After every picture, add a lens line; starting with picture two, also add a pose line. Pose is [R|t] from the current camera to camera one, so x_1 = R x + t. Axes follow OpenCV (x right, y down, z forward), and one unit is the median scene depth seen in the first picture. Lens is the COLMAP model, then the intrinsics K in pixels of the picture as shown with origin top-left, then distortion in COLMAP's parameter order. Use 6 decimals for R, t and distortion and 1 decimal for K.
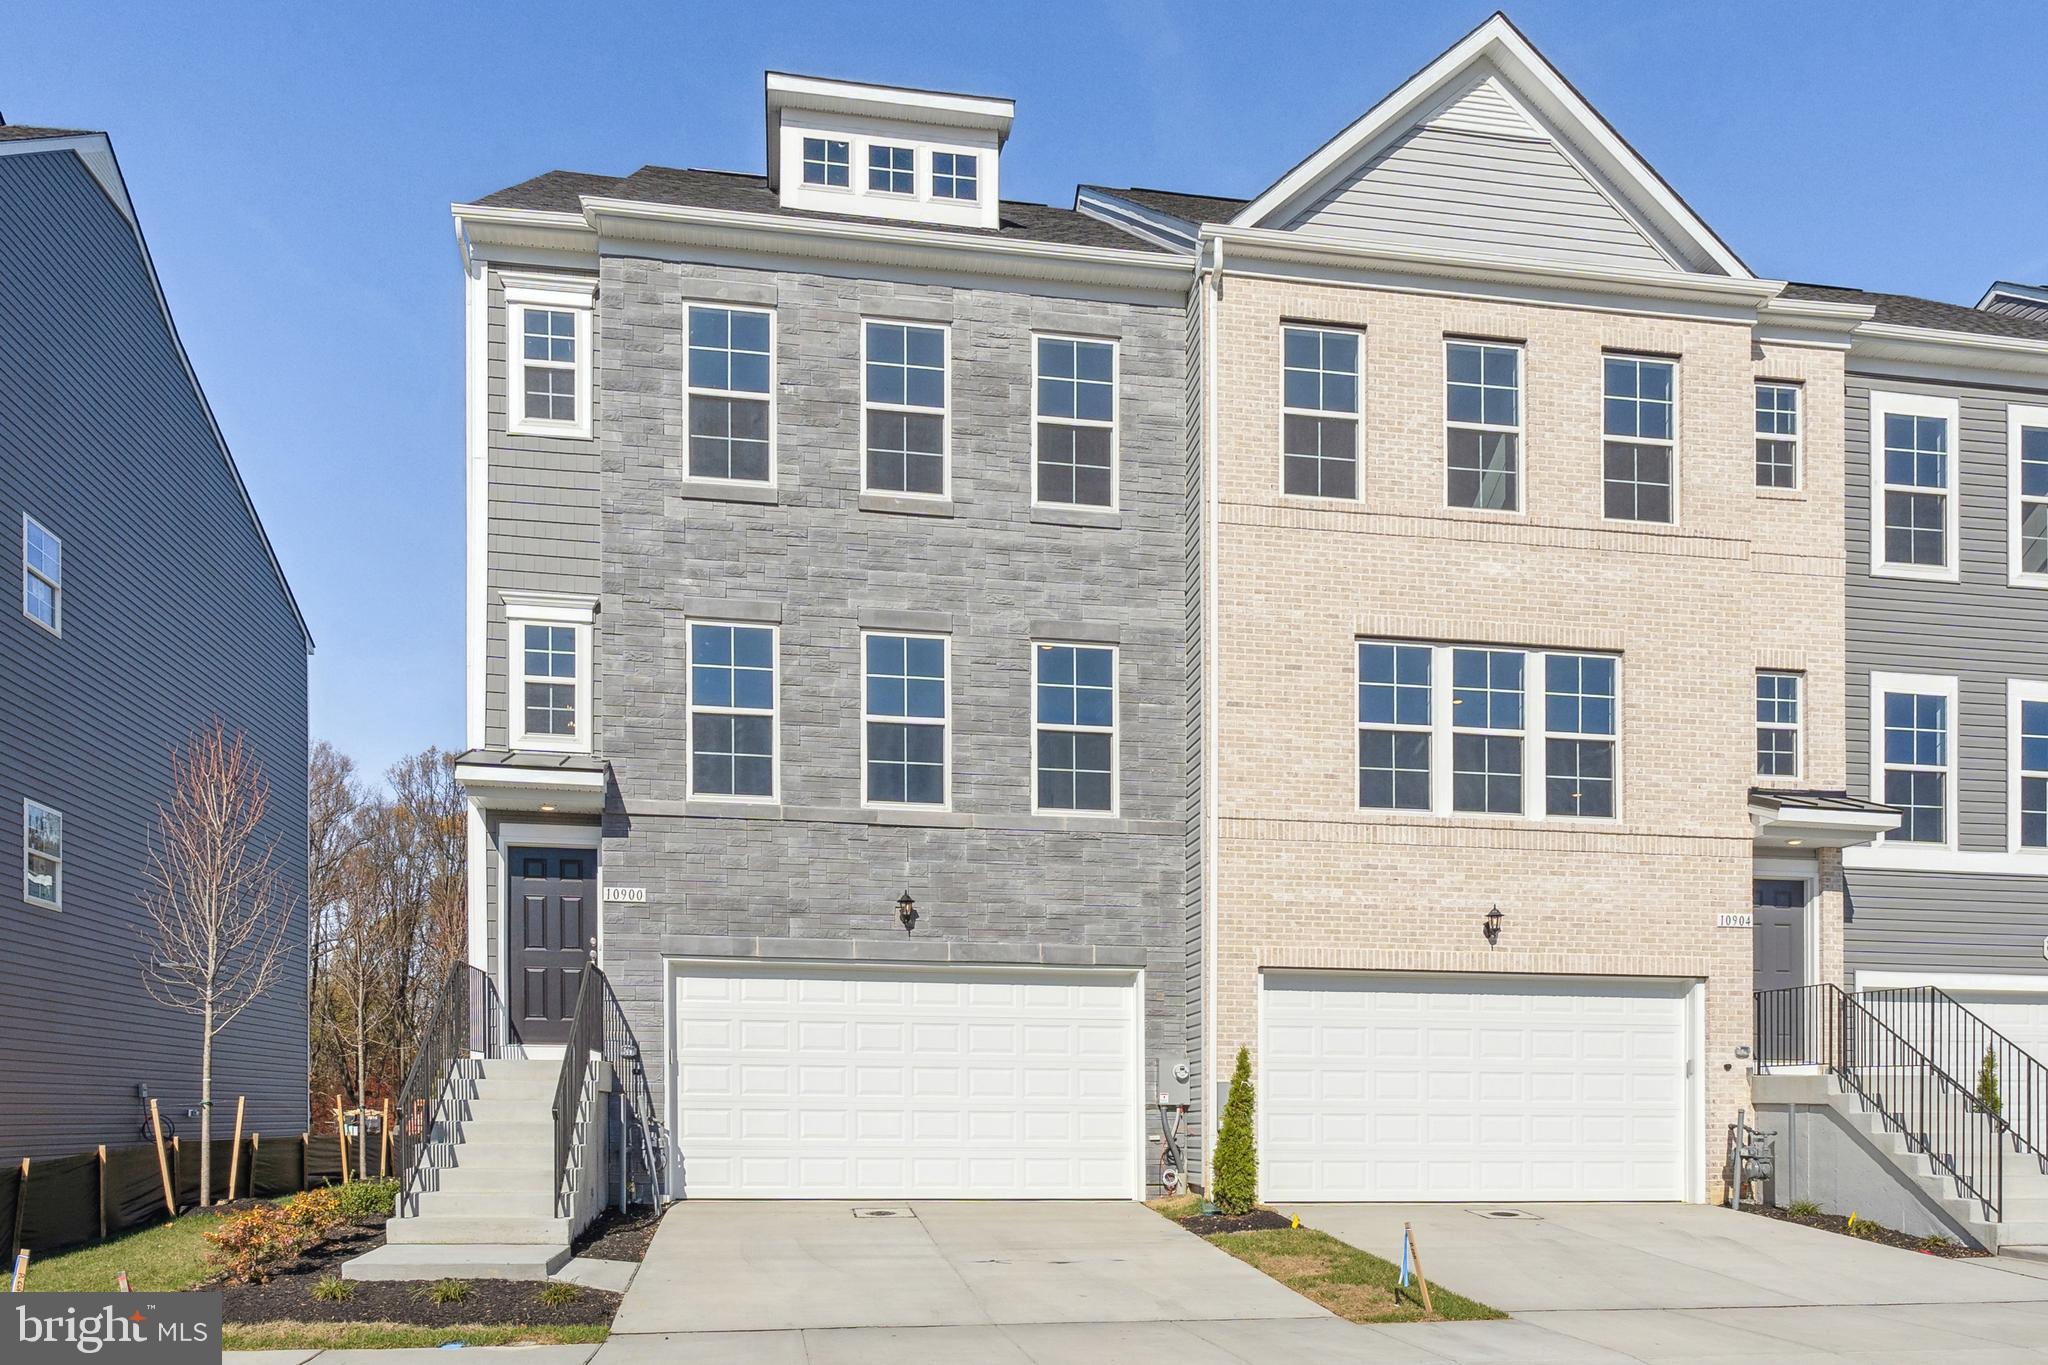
lens RADIAL K [[1554.5, 0, 1020.4], [0, 1554.5, 642.0], [0, 0, 1]] dist [0.000048, 0.003311]
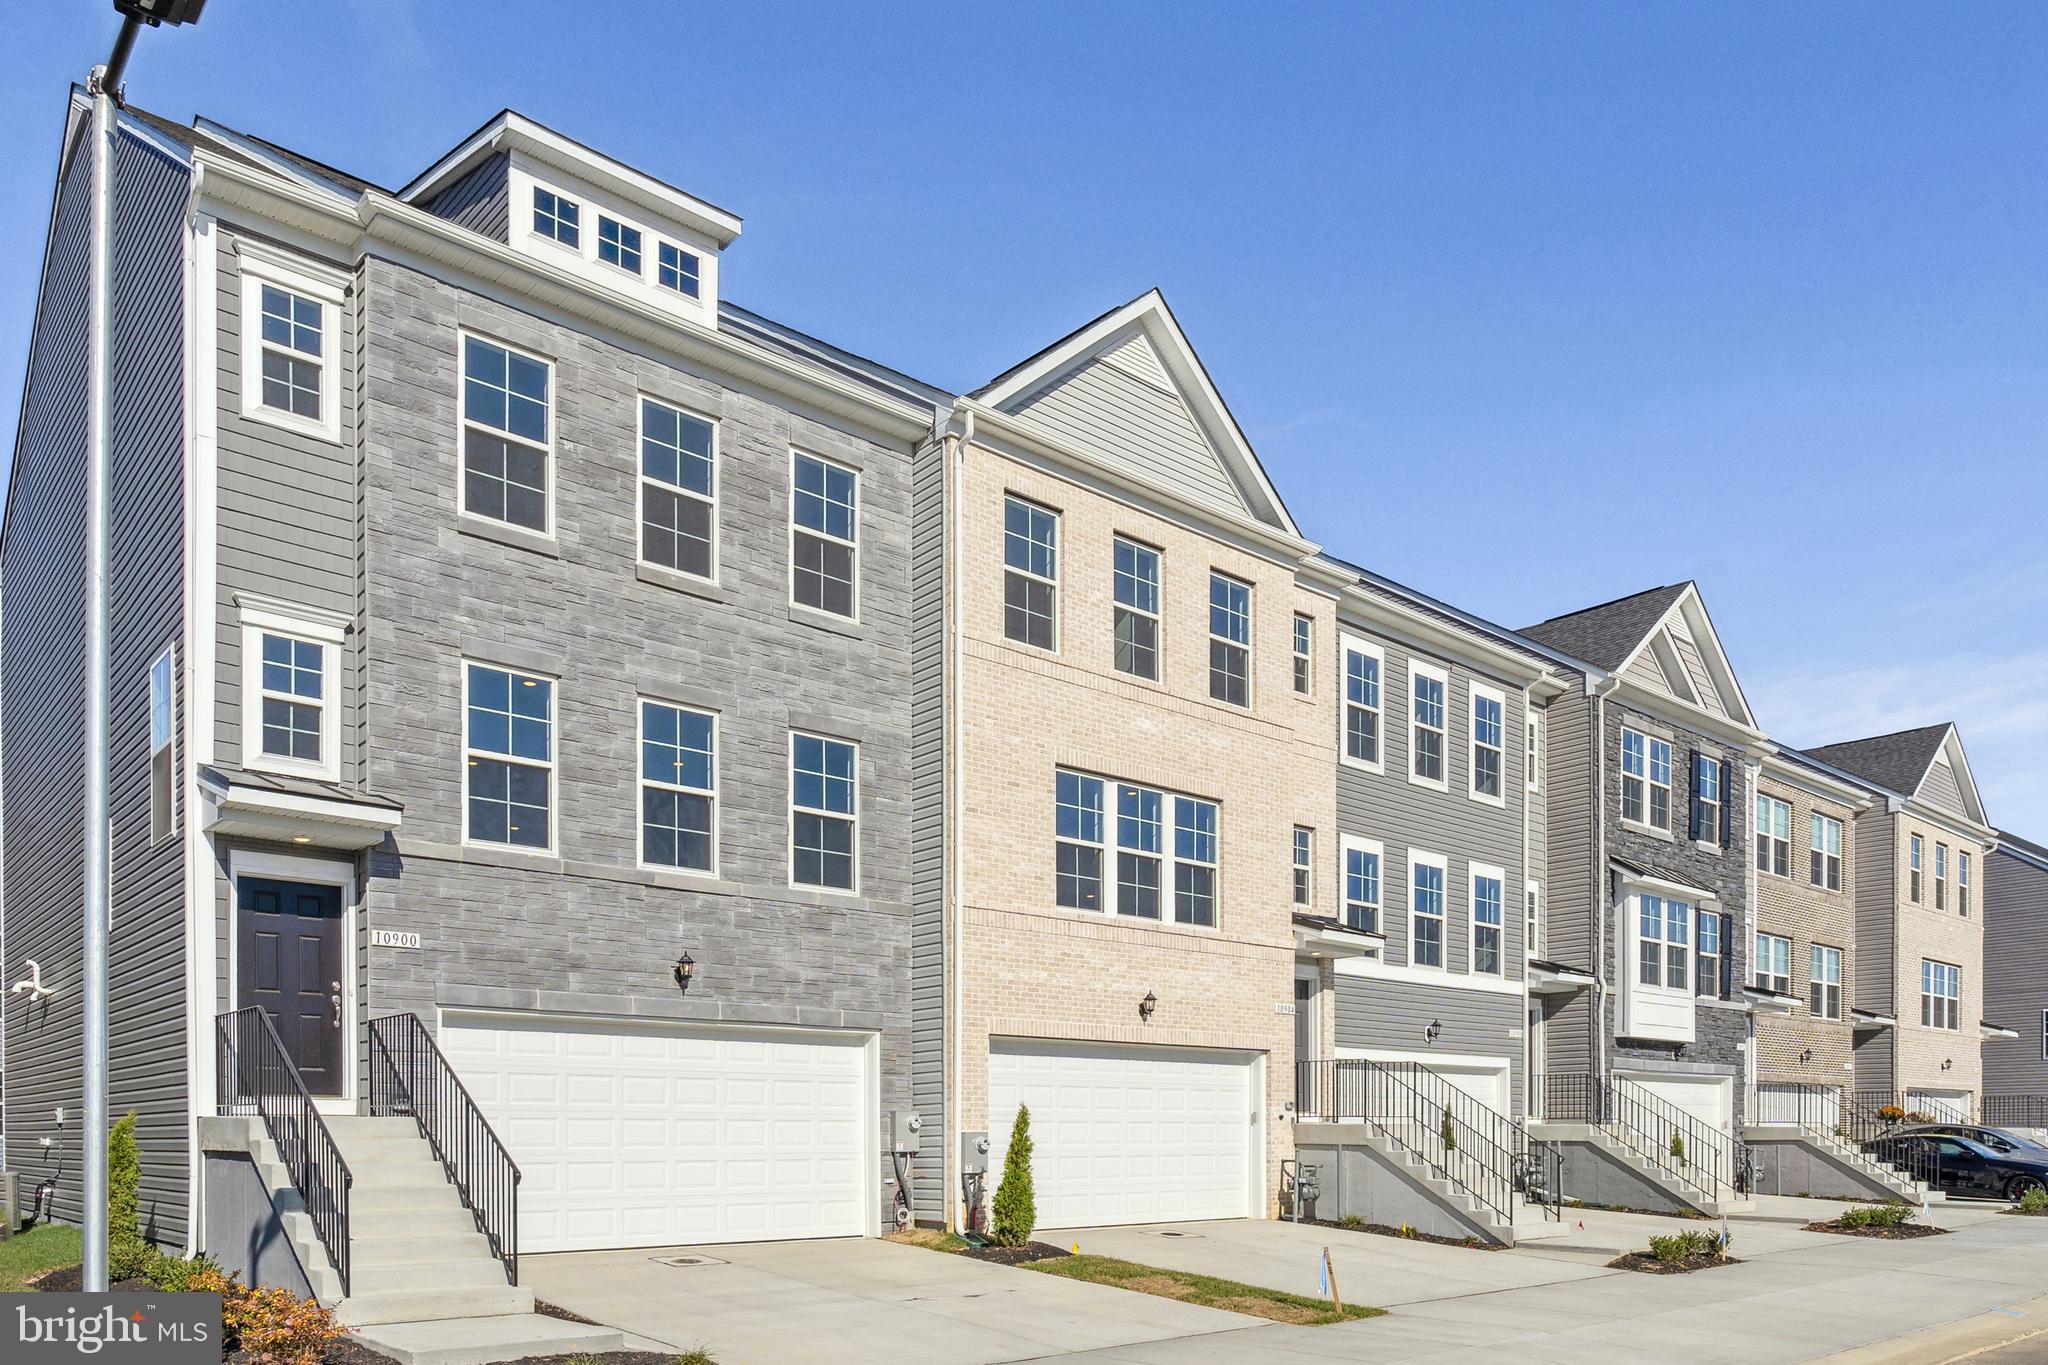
lens RADIAL K [[1401.3, 0, 1024.0], [0, 1401.3, 682.5], [0, 0, 1]] dist [-0.000876, 0.000970]
pose [[0.843894, 0.154722, 0.513716, -0.370142], [-0.146257, 0.987592, -0.057185, -0.000718], [-0.516190, -0.026877, 0.856052, 0.062072]]
